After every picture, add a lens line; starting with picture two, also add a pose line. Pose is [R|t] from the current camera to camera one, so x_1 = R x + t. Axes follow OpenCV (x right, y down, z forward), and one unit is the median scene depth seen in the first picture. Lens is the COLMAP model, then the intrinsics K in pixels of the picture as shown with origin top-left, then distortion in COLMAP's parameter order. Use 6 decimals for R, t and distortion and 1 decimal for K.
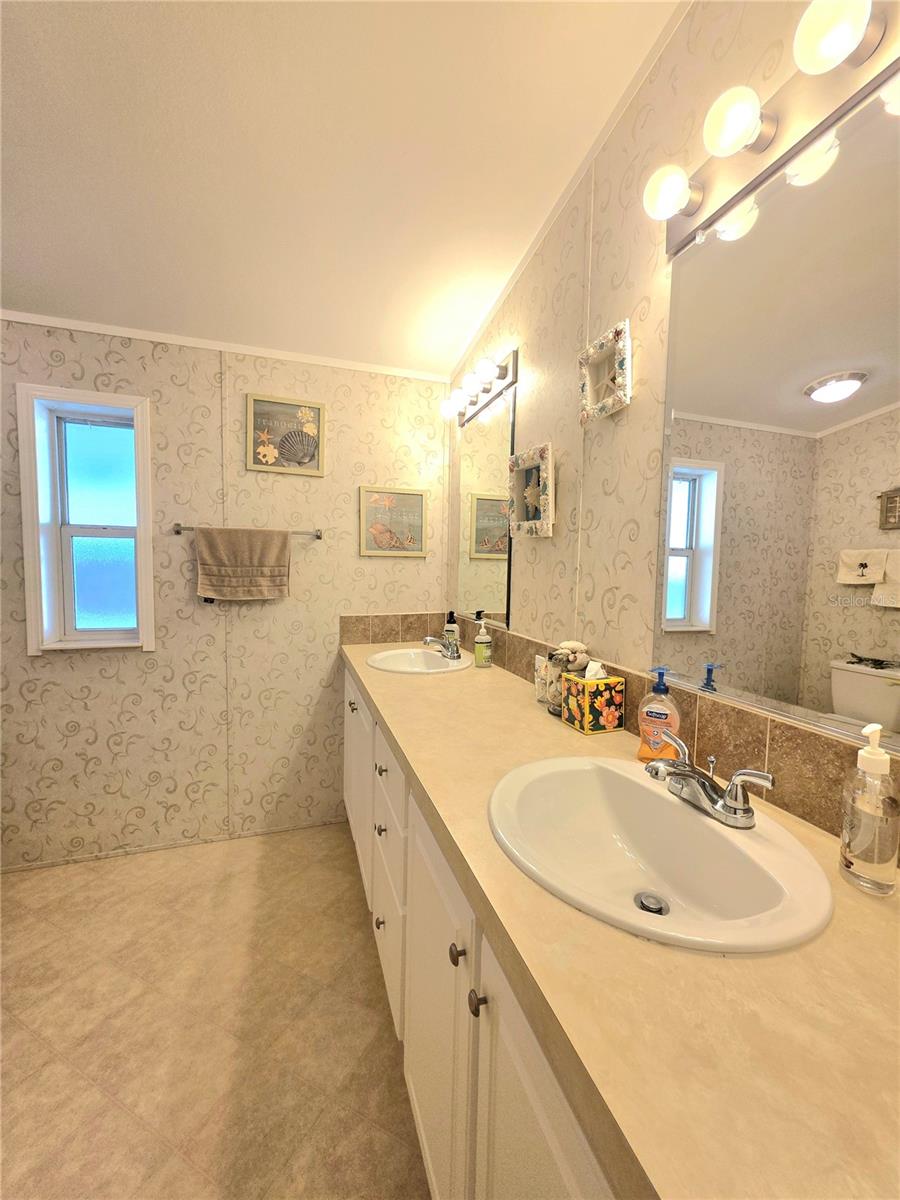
lens RADIAL K [[480.6, 0, 448.5], [0, 480.6, 606.0], [0, 0, 1]] dist [0.000905, 0.001212]
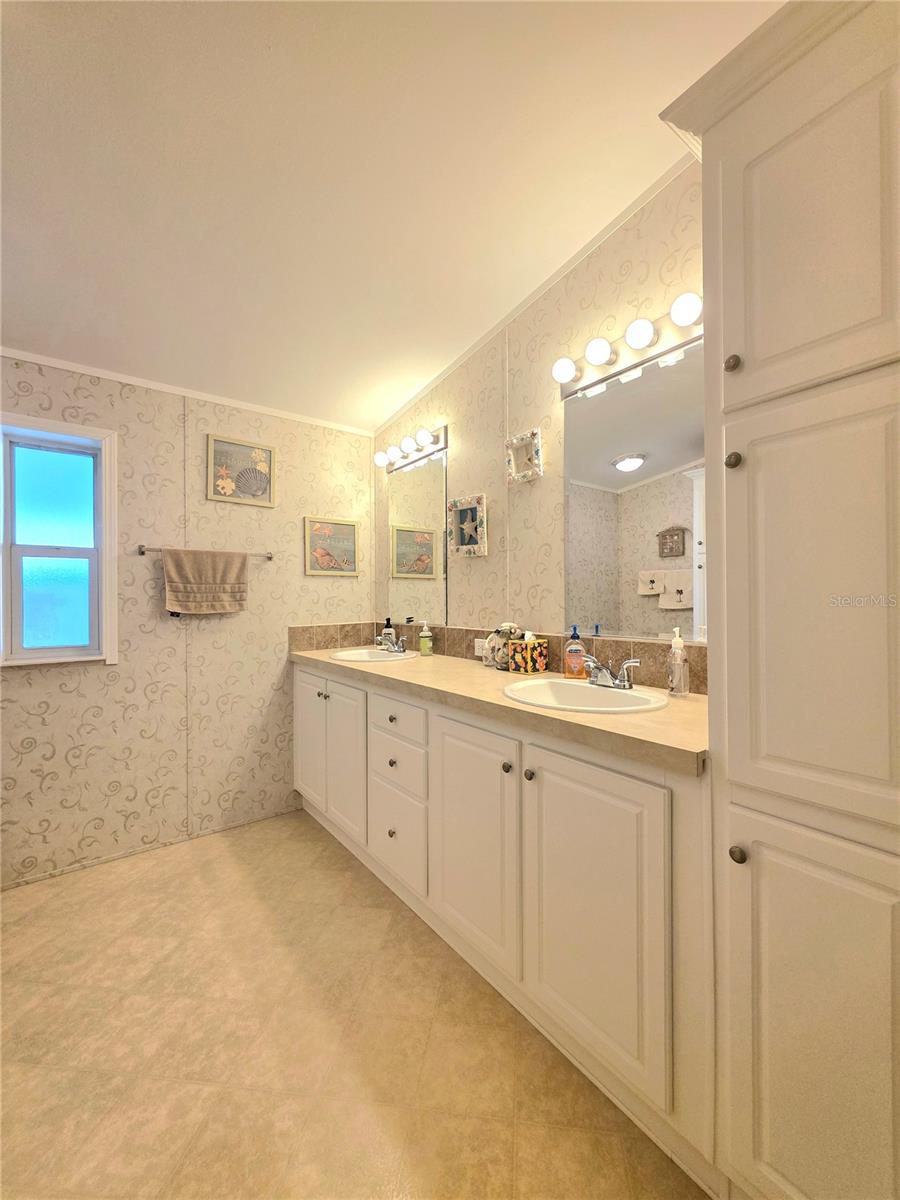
lens RADIAL K [[480.6, 0, 447.9], [0, 480.6, 607.3], [0, 0, 1]] dist [0.000905, 0.001212]
pose [[0.948309, -0.026478, 0.316241, -0.256090], [0.046721, 0.997303, -0.056599, 0.064453], [-0.313890, 0.068449, 0.946989, -0.245681]]
